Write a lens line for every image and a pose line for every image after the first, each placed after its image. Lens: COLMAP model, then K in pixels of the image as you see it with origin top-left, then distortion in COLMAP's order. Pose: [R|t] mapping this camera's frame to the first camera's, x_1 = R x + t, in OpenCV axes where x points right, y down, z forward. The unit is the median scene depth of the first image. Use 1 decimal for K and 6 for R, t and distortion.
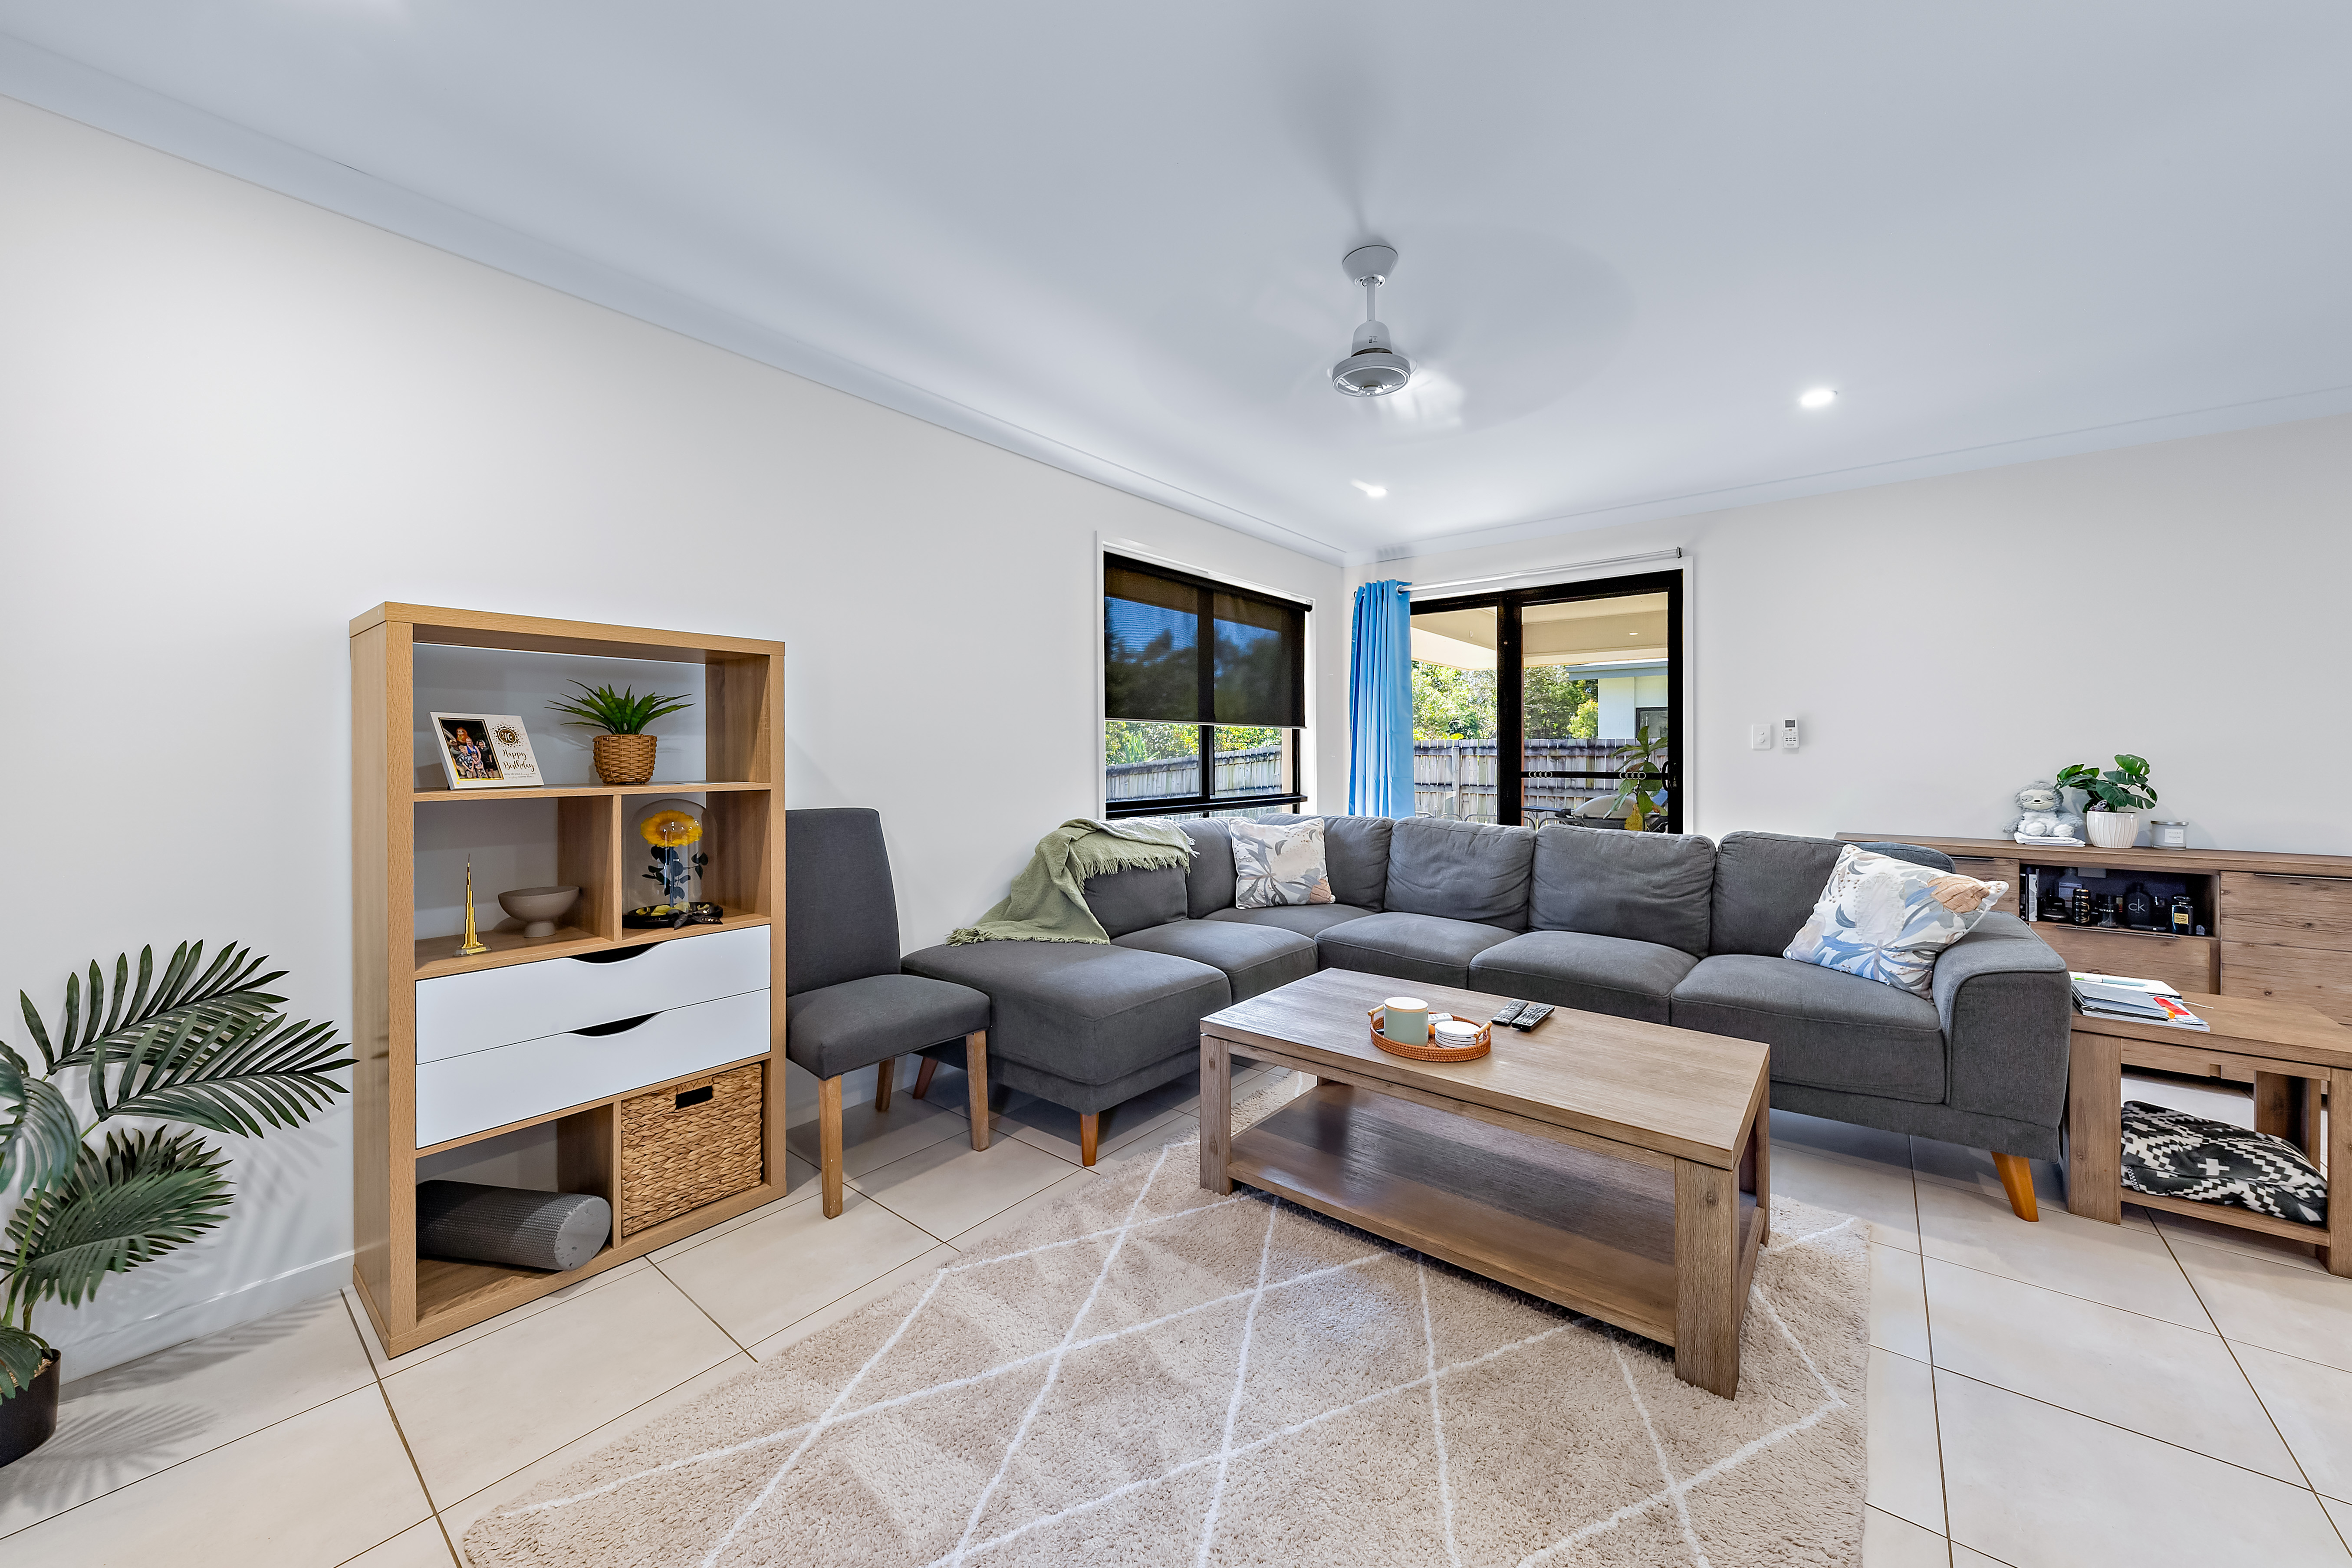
lens RADIAL K [[858.0, 0, 1178.4], [0, 858.0, 765.5], [0, 0, 1]] dist [0.000278, -0.000185]
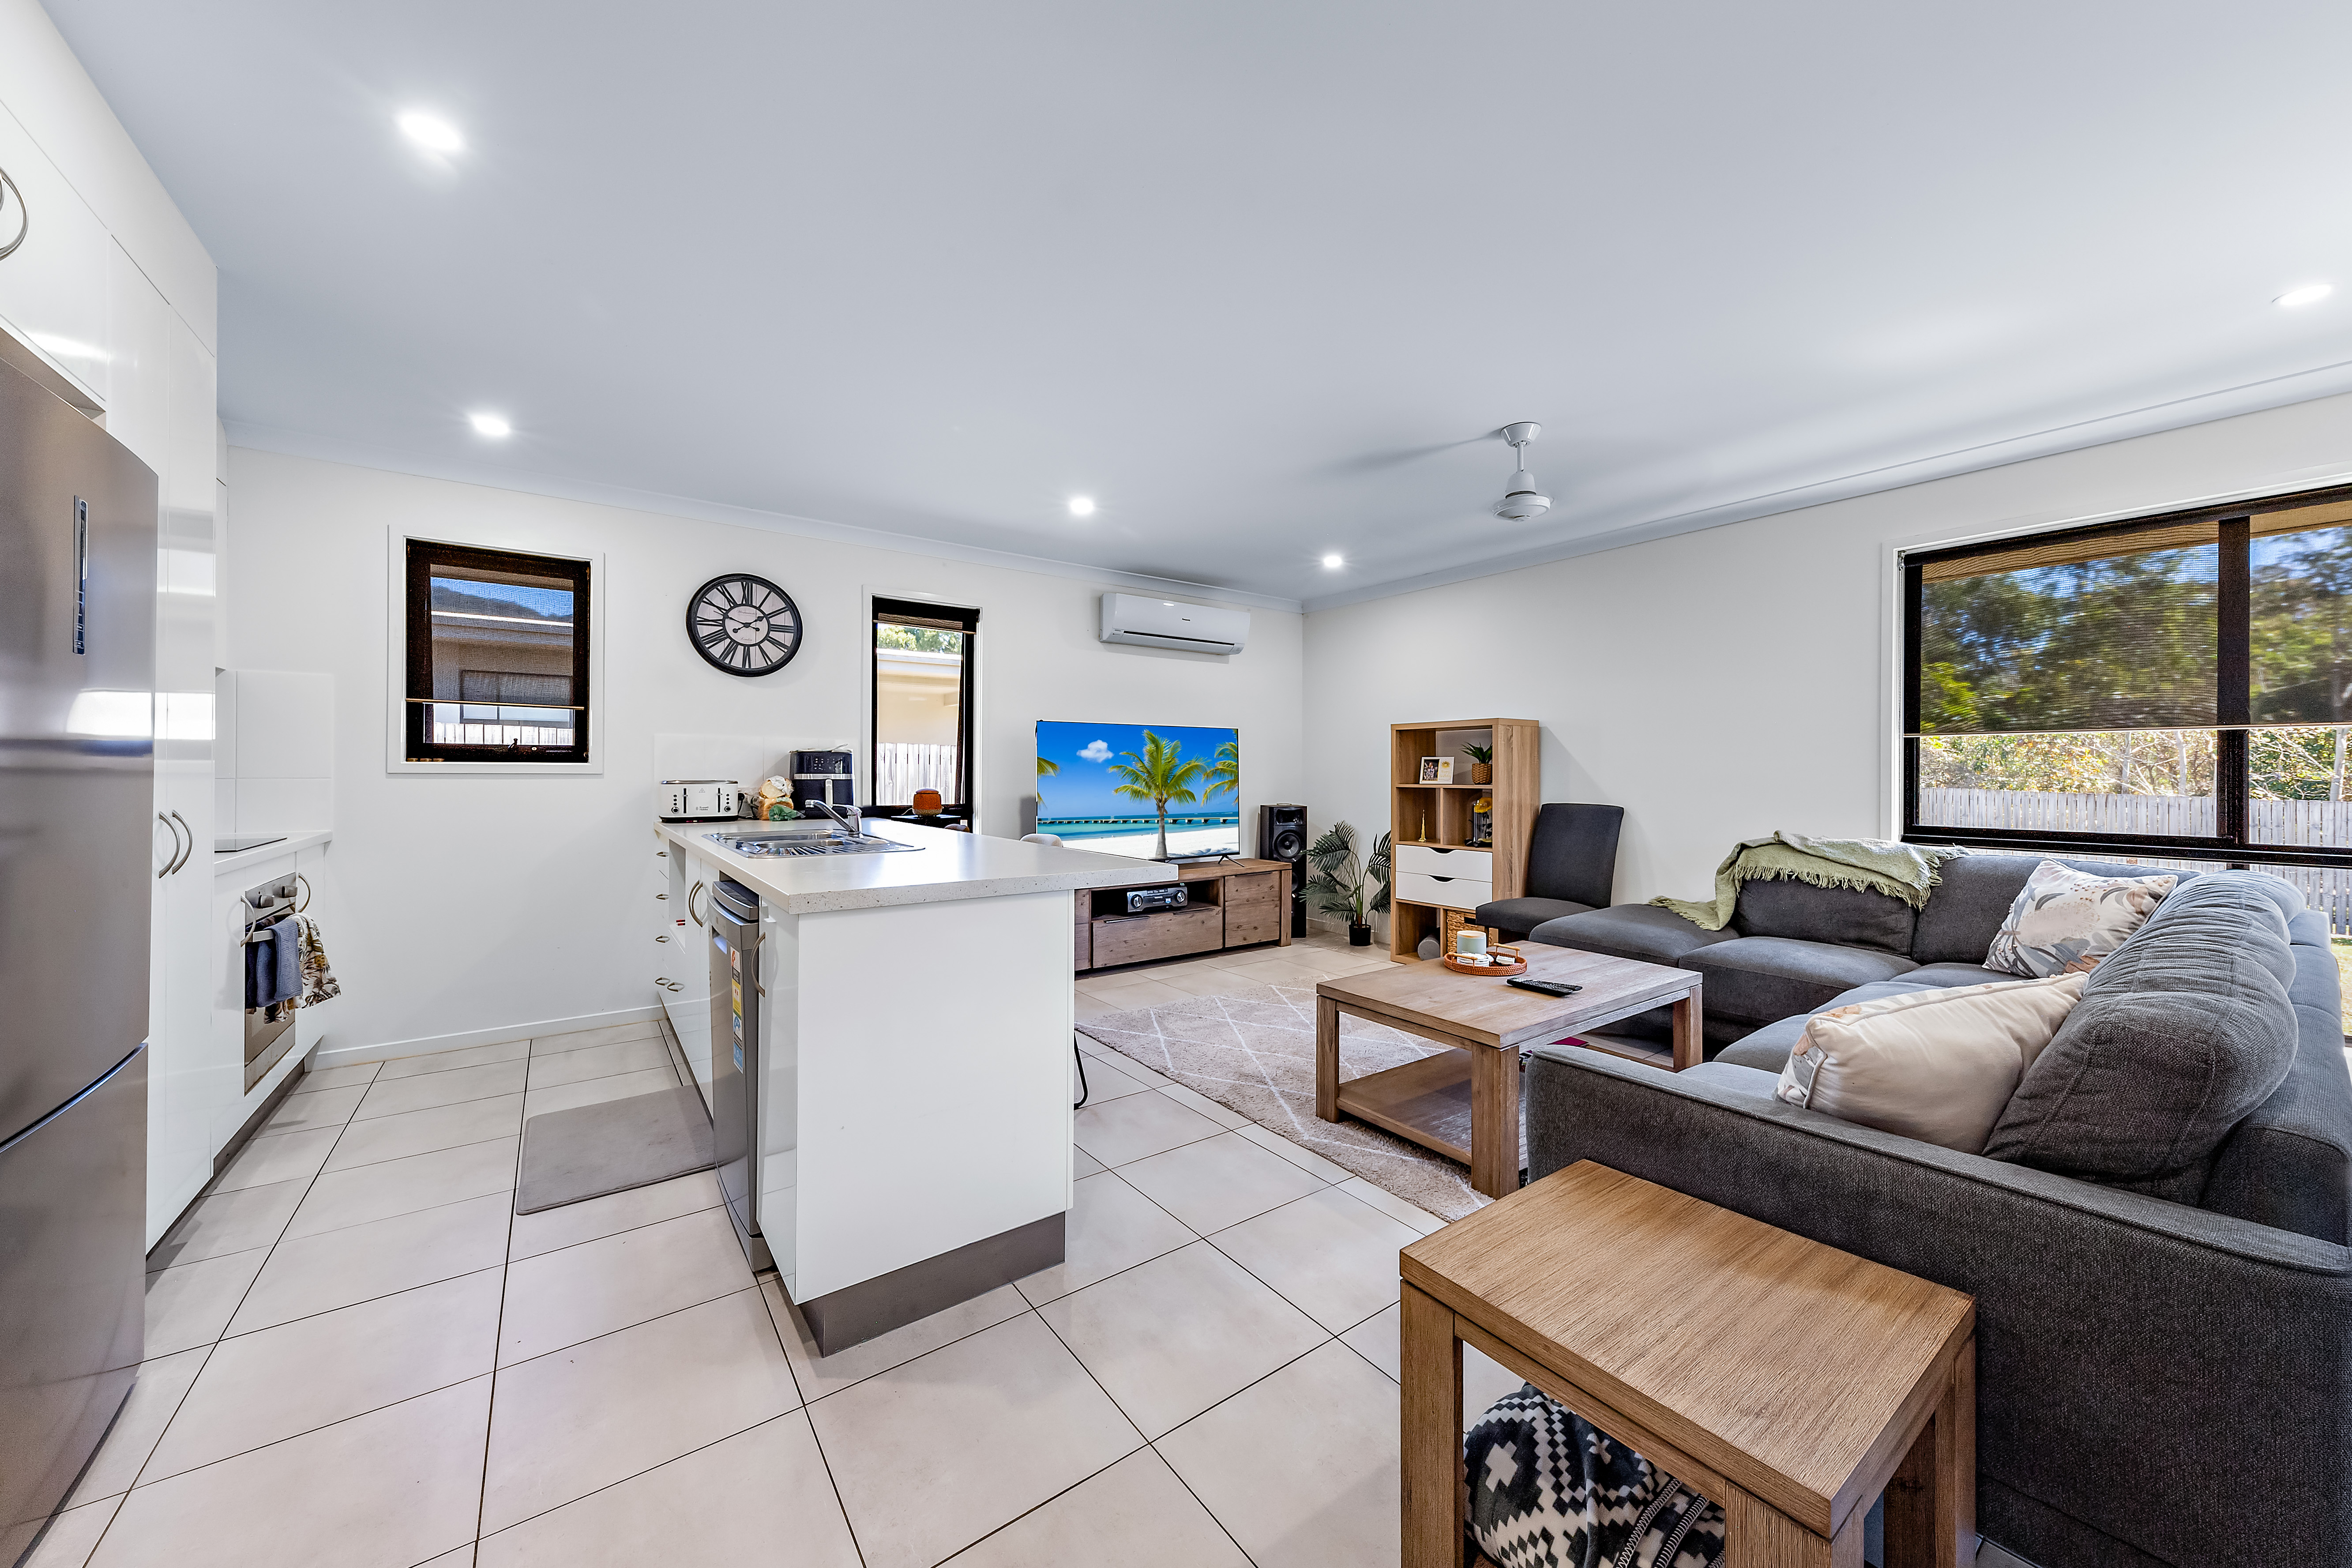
lens RADIAL K [[858.1, 0, 1191.5], [0, 858.1, 765.0], [0, 0, 1]] dist [0.000278, -0.000185]
pose [[-0.253864, 0.002268, -0.967237, 0.911499], [-0.009465, 0.999944, 0.004829, -0.016598], [0.967194, 0.010381, -0.253828, 0.427034]]
